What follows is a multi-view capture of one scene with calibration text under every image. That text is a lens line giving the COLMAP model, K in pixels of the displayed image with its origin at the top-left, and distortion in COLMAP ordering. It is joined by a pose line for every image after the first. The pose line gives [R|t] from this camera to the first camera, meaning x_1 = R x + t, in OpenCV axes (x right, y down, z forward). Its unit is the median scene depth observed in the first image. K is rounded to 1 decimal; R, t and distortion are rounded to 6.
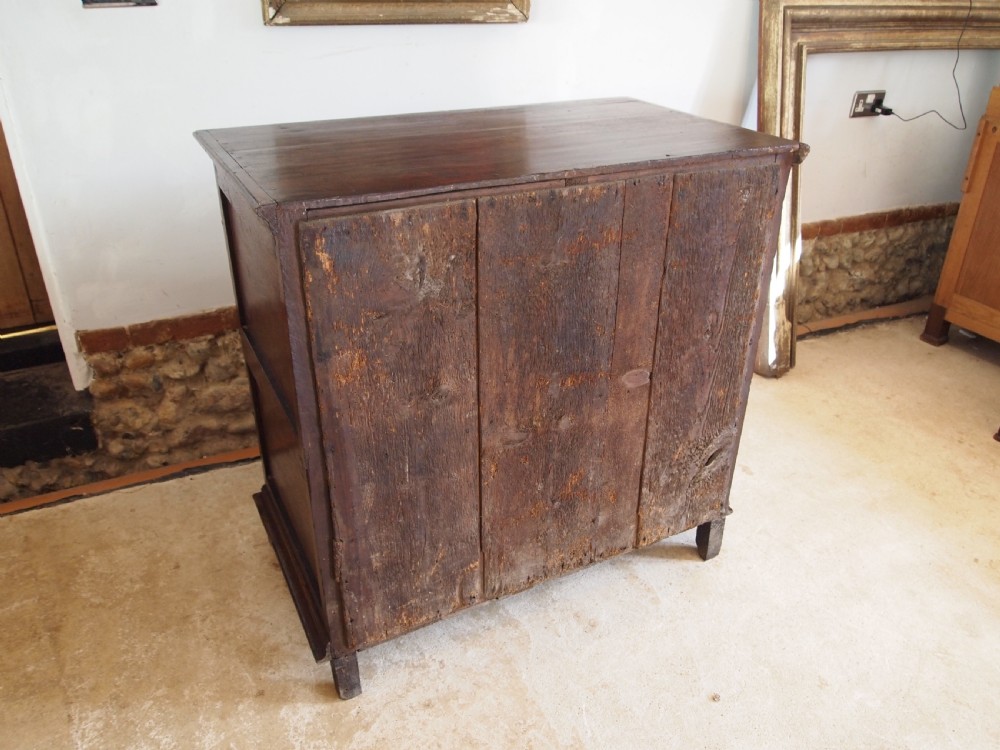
lens RADIAL K [[807.2, 0, 504.1], [0, 807.2, 376.6], [0, 0, 1]] dist [-0.044892, -0.000097]
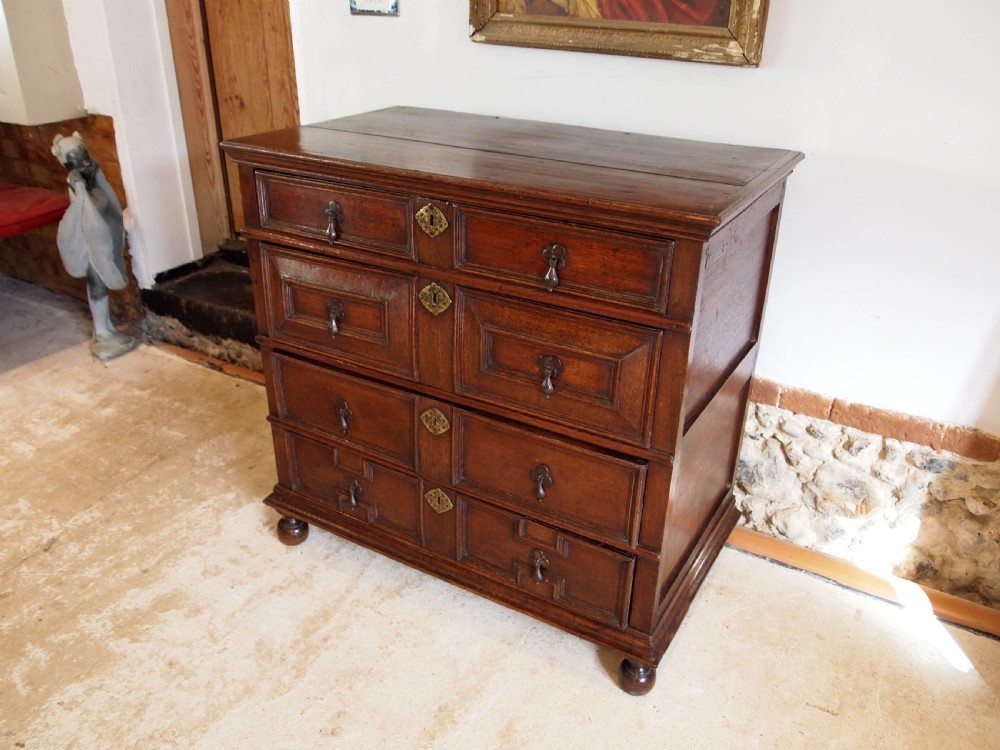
lens RADIAL K [[806.1, 0, 503.6], [0, 806.1, 374.0], [0, 0, 1]] dist [-0.047532, 0.004209]
pose [[0.563318, 0.370915, -0.738305, 0.563026], [-0.394028, 0.906014, 0.154531, -0.199074], [0.726233, 0.203863, 0.656525, 0.384281]]
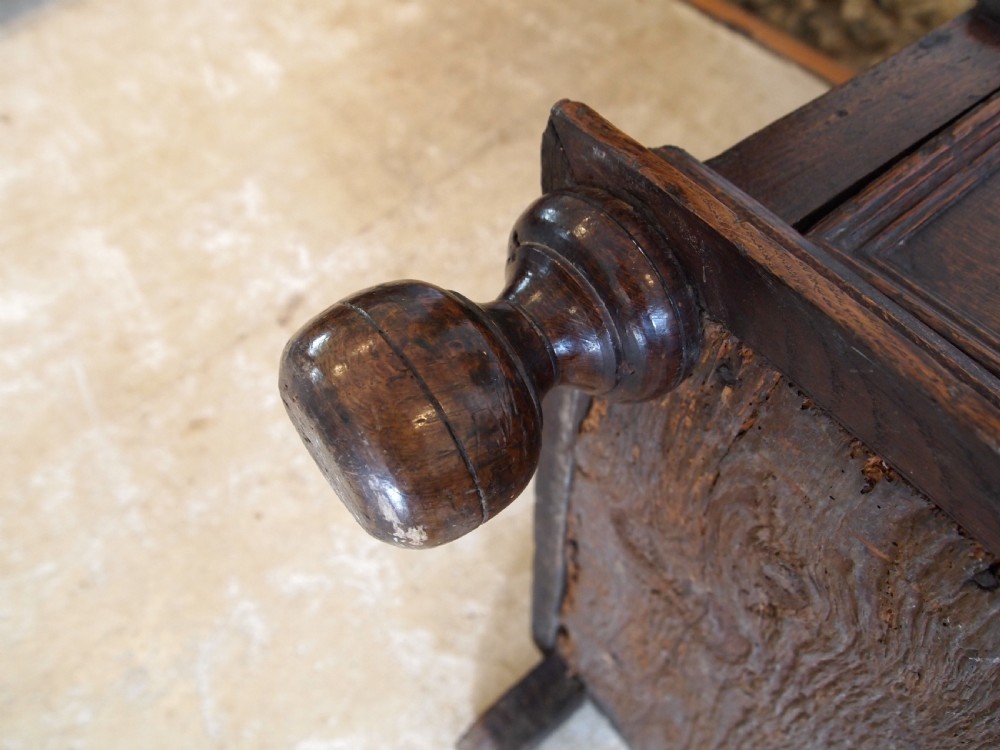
lens RADIAL K [[785.8, 0, 504.1], [0, 785.8, 375.2], [0, 0, 1]] dist [-0.051498, -0.001687]
pose [[0.238279, 0.789424, -0.565714, -0.013169], [-0.447704, 0.606192, 0.657337, -0.004469], [0.861849, 0.096643, 0.497871, 0.527711]]
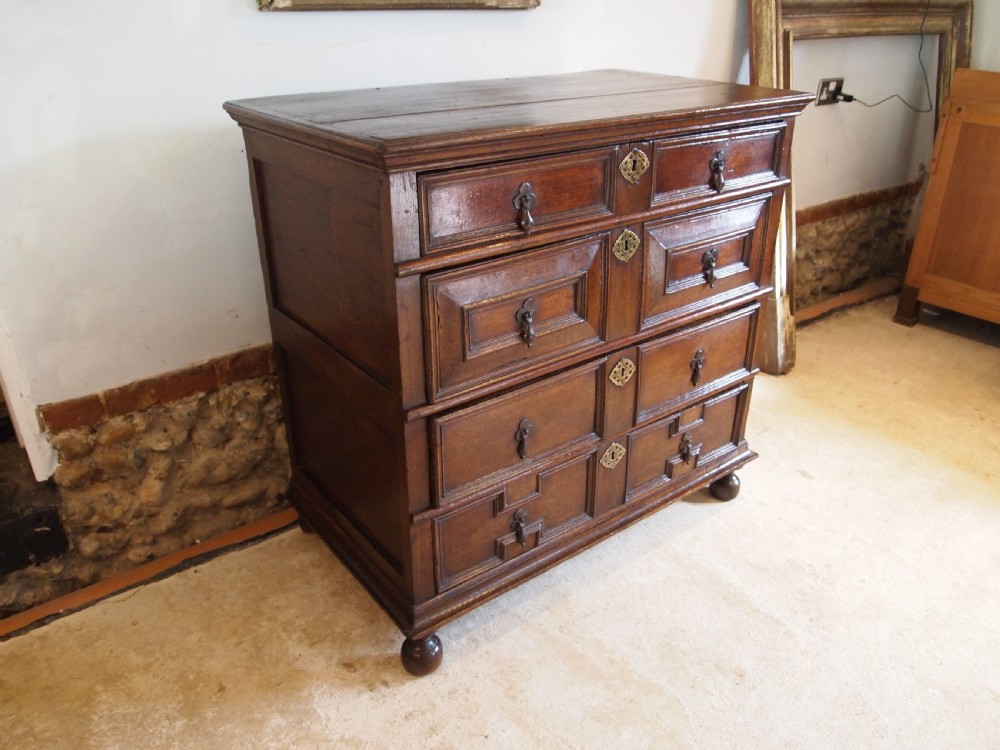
lens RADIAL K [[806.1, 0, 503.6], [0, 806.1, 374.0], [0, 0, 1]] dist [-0.047532, 0.004209]
pose [[0.976925, -0.101873, 0.187720, -0.216562], [0.106246, 0.994250, -0.013360, -0.027216], [-0.185280, 0.032996, 0.982132, 0.141208]]
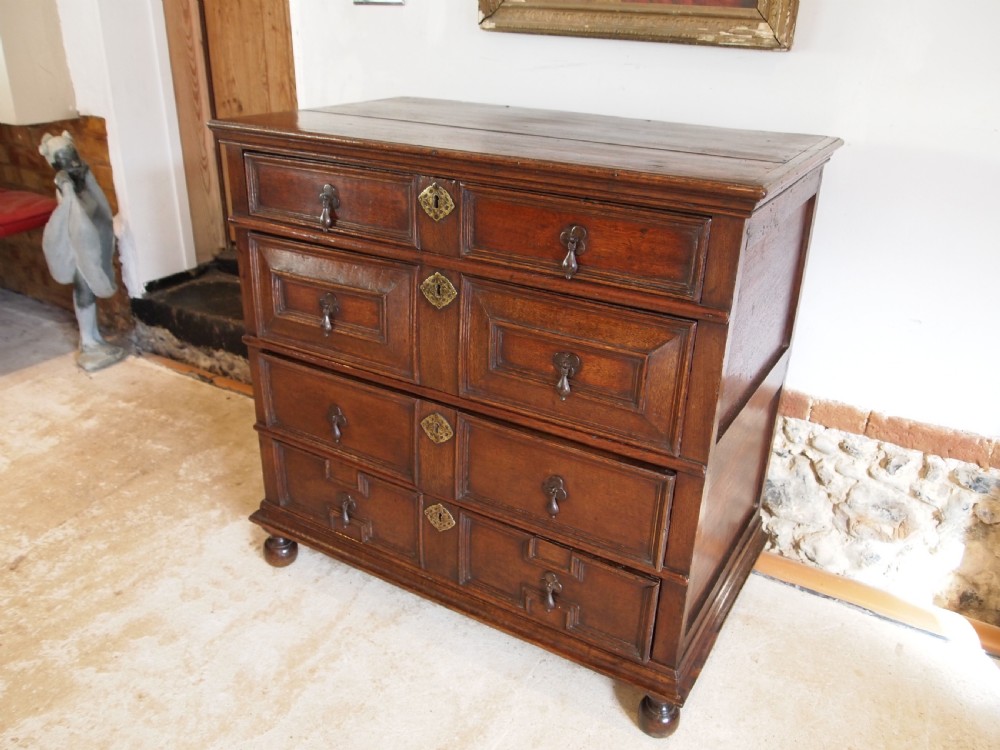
lens RADIAL K [[804.4, 0, 504.0], [0, 804.4, 373.3], [0, 0, 1]] dist [-0.047722, 0.003316]
pose [[0.559299, 0.348054, -0.752358, 0.516256], [-0.402595, 0.907412, 0.120498, -0.165910], [0.724639, 0.235502, 0.647640, 0.429051]]
